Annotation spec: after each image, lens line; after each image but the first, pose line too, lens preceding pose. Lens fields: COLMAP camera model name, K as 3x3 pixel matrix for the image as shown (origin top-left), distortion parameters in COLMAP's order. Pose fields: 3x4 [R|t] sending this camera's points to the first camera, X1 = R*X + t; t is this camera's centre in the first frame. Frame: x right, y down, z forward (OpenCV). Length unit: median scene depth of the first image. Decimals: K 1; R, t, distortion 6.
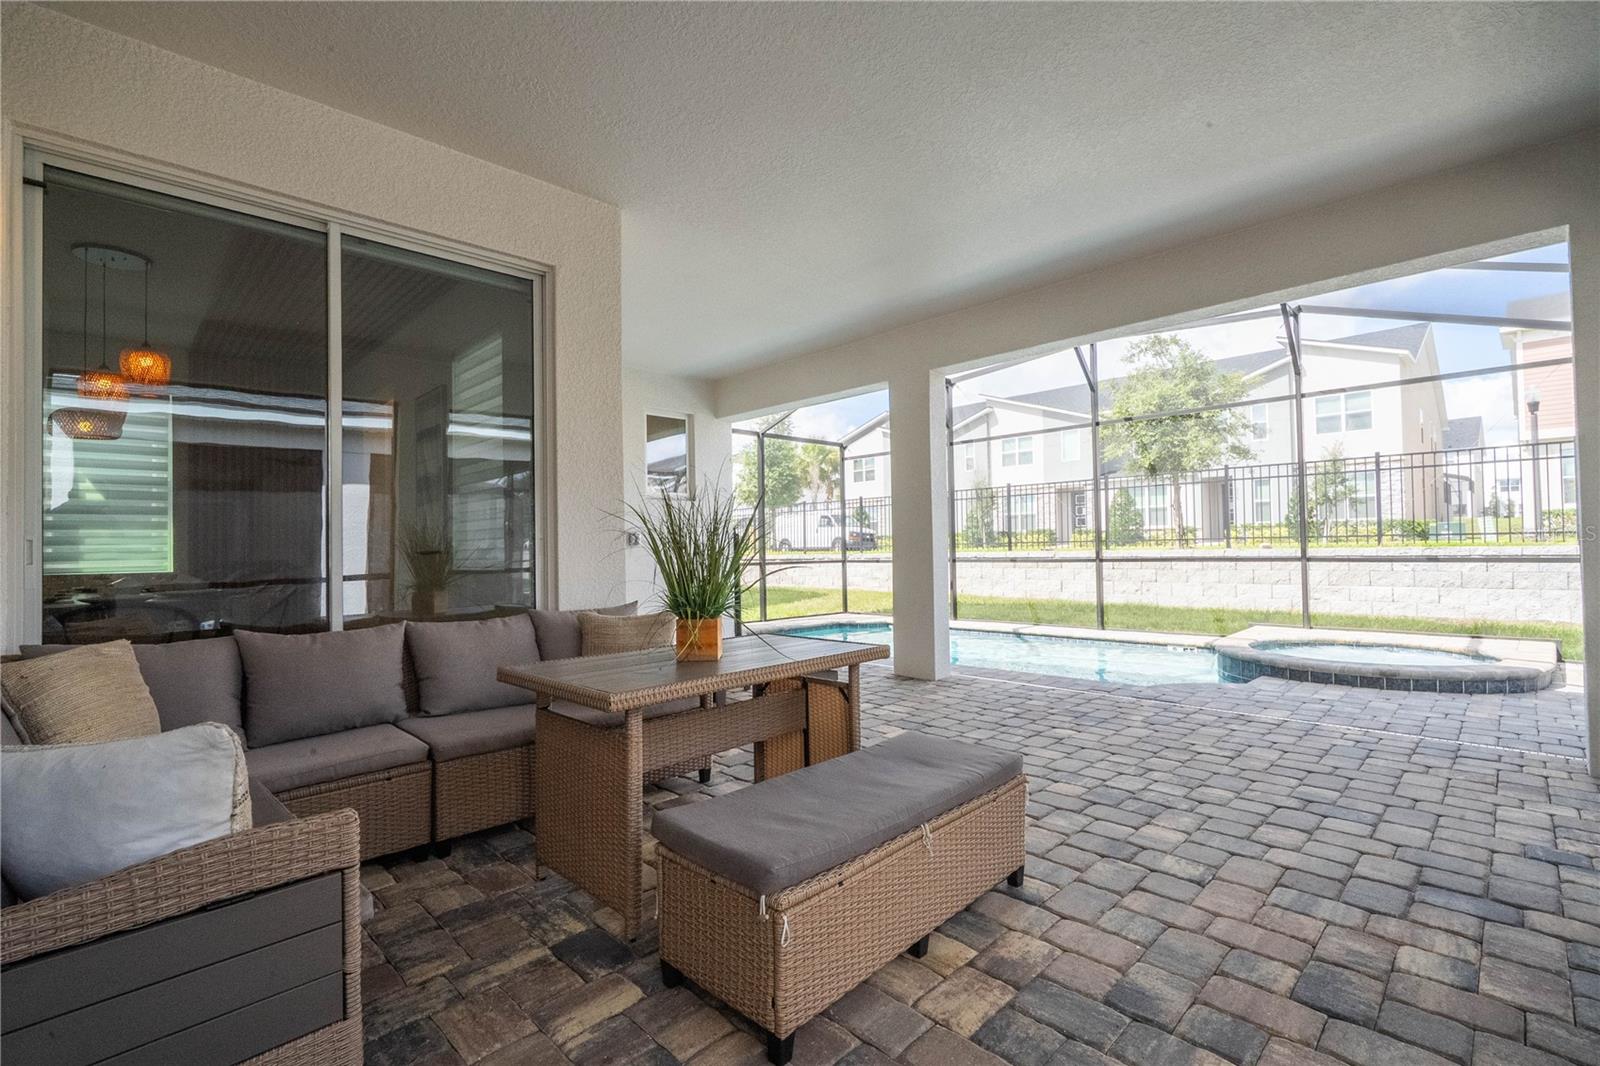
lens RADIAL K [[718.5, 0, 806.7], [0, 718.5, 538.1], [0, 0, 1]] dist [-0.000098, -0.005695]
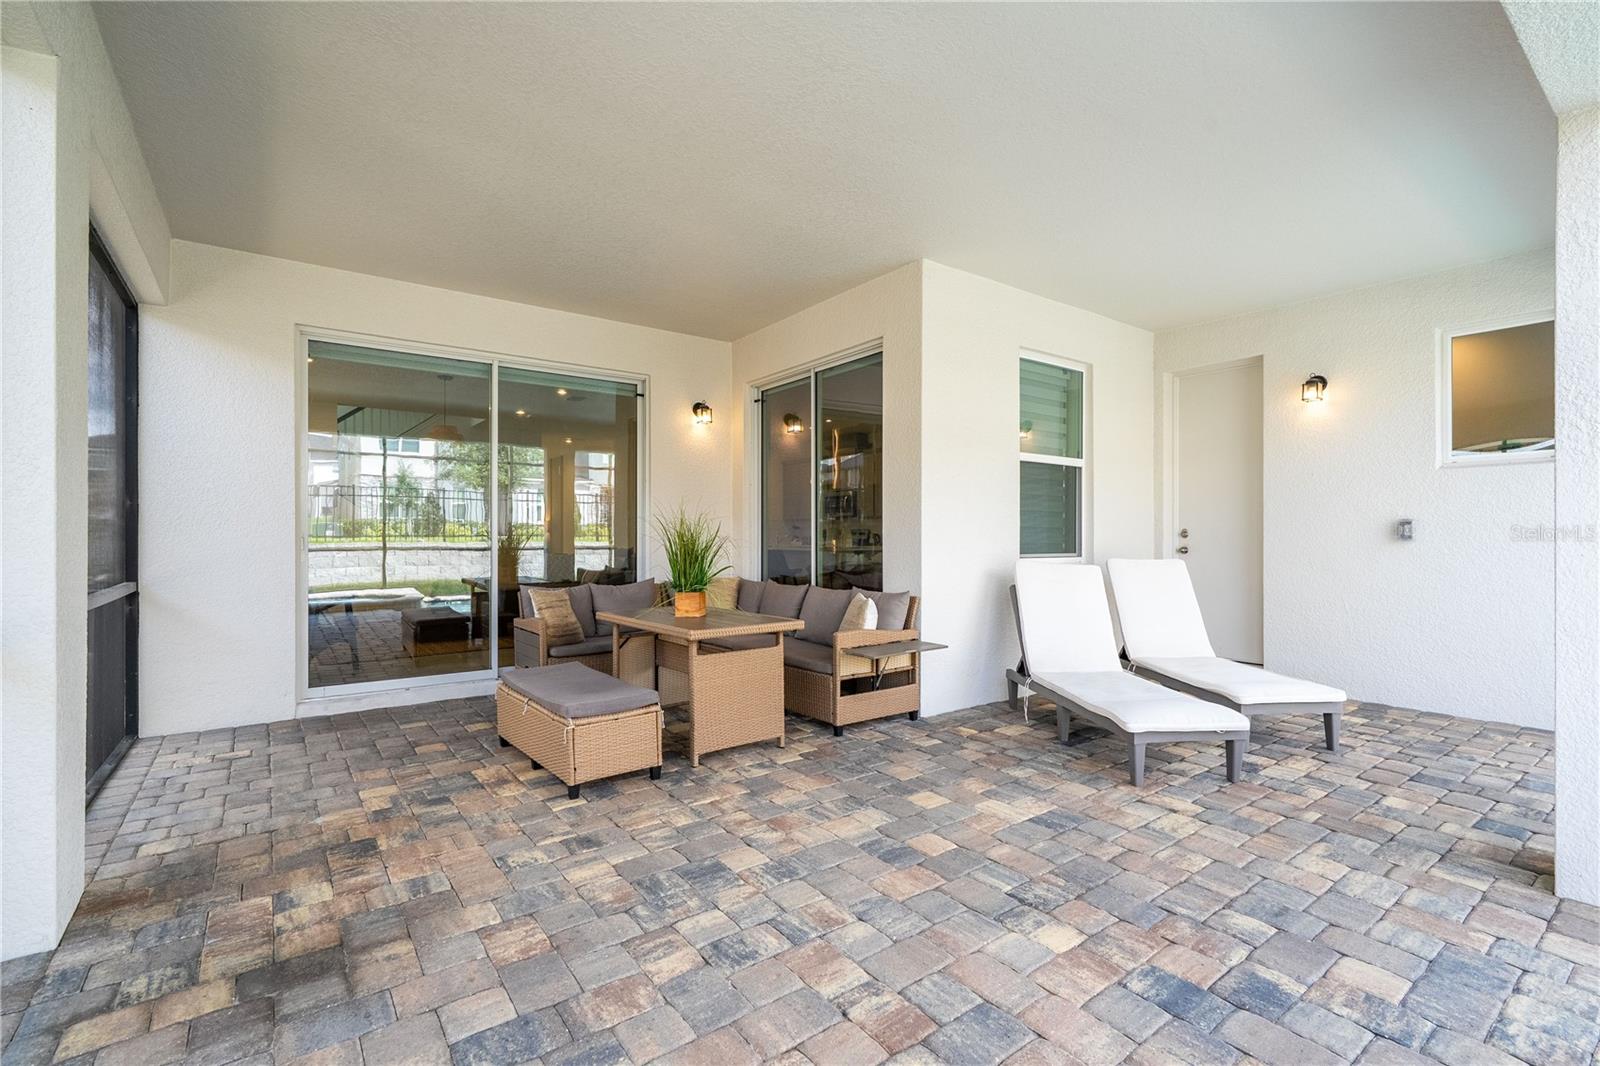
lens RADIAL K [[718.4, 0, 810.5], [0, 718.4, 535.9], [0, 0, 1]] dist [-0.000128, -0.000171]
pose [[-0.136641, 0.016689, -0.990480, 0.318049], [0.017360, 0.999745, 0.014450, -0.008691], [0.990468, -0.015220, -0.136896, 0.327829]]
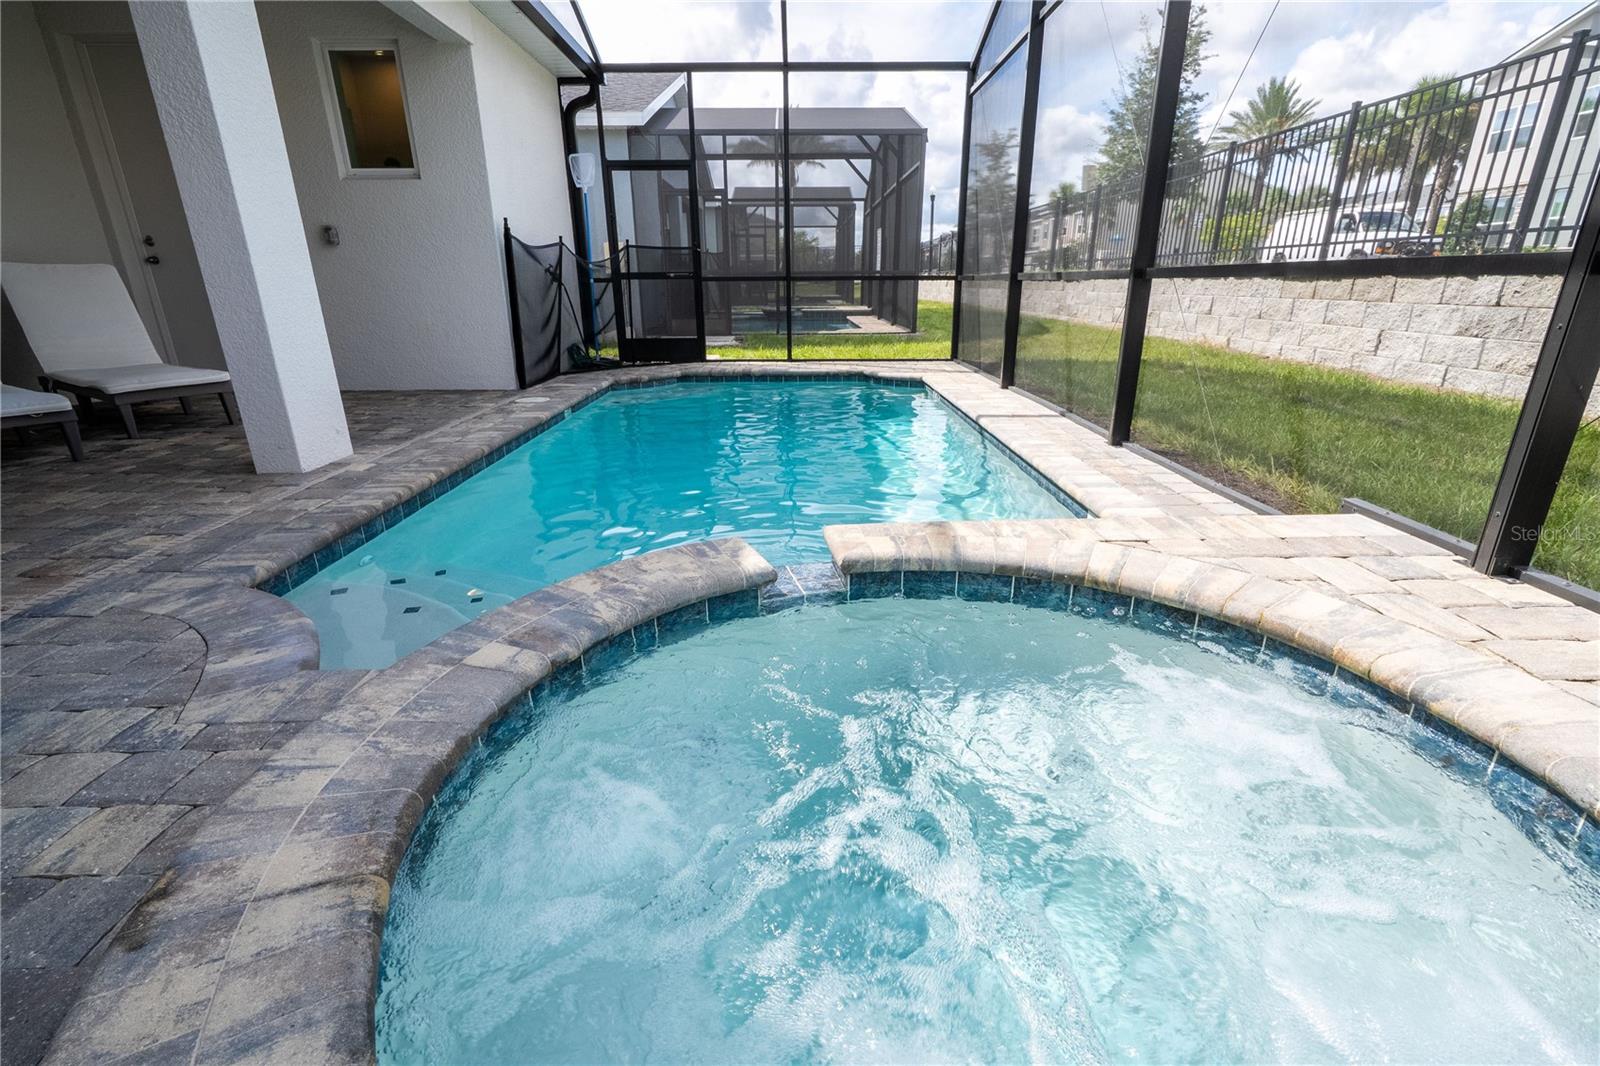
lens RADIAL K [[718.4, 0, 810.5], [0, 718.4, 535.9], [0, 0, 1]] dist [-0.000128, -0.000171]
pose [[0.728012, 0.242900, -0.641091, 0.445713], [0.003333, 0.933864, 0.357612, 0.015081], [0.685556, -0.262483, 0.679055, 0.445938]]
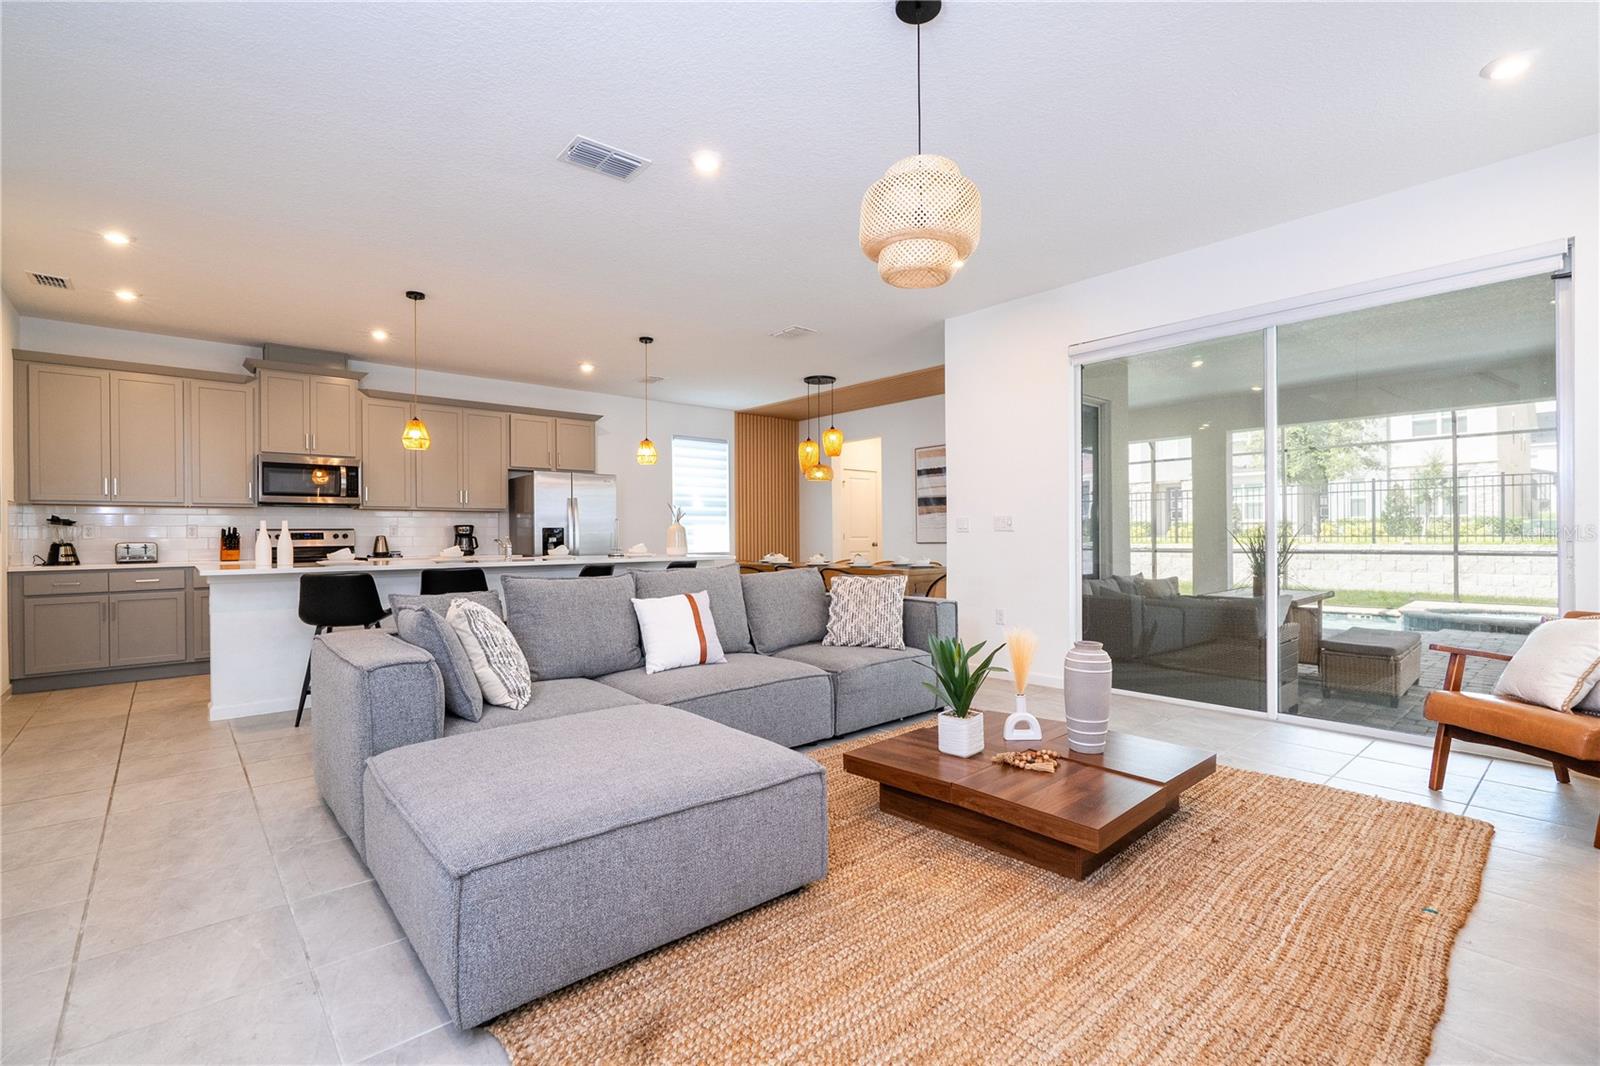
lens RADIAL K [[718.4, 0, 810.5], [0, 718.4, 535.9], [0, 0, 1]] dist [-0.000128, -0.000171]
pose [[0.998591, 0.010750, -0.051972, -0.342252], [-0.009914, 0.999818, 0.016321, -0.010284], [0.052138, -0.015783, 0.998515, -0.323923]]
